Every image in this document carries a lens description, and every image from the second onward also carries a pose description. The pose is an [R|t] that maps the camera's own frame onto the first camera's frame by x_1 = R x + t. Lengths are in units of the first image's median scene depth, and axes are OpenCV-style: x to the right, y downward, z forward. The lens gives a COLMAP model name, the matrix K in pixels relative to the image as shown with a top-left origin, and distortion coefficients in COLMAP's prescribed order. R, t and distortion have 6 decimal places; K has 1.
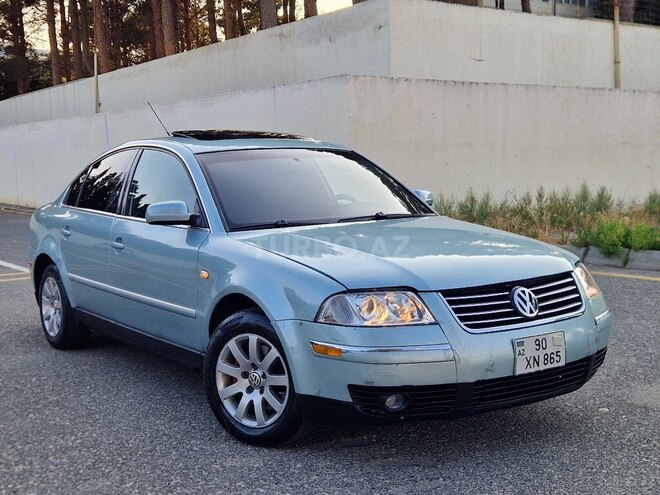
lens RADIAL K [[861.6, 0, 321.1], [0, 861.6, 251.0], [0, 0, 1]] dist [0.094321, -0.049117]
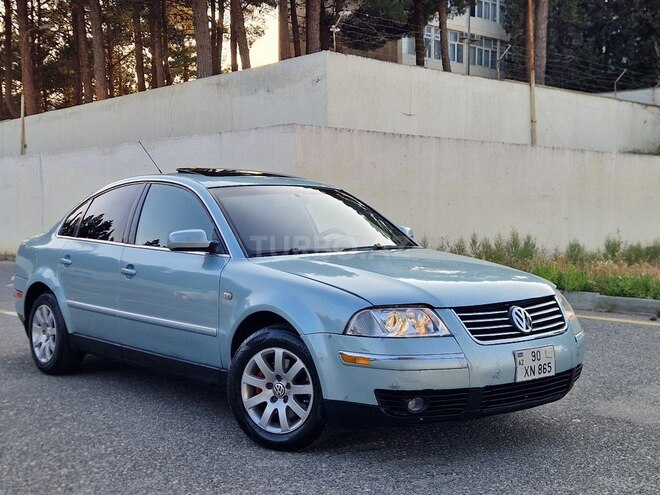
lens RADIAL K [[861.6, 0, 321.1], [0, 861.6, 251.0], [0, 0, 1]] dist [0.094321, -0.049117]
pose [[0.994769, 0.015531, 0.100964, -0.120576], [-0.009725, 0.998284, -0.057747, 0.030699], [-0.101688, 0.056463, 0.993213, -0.098569]]
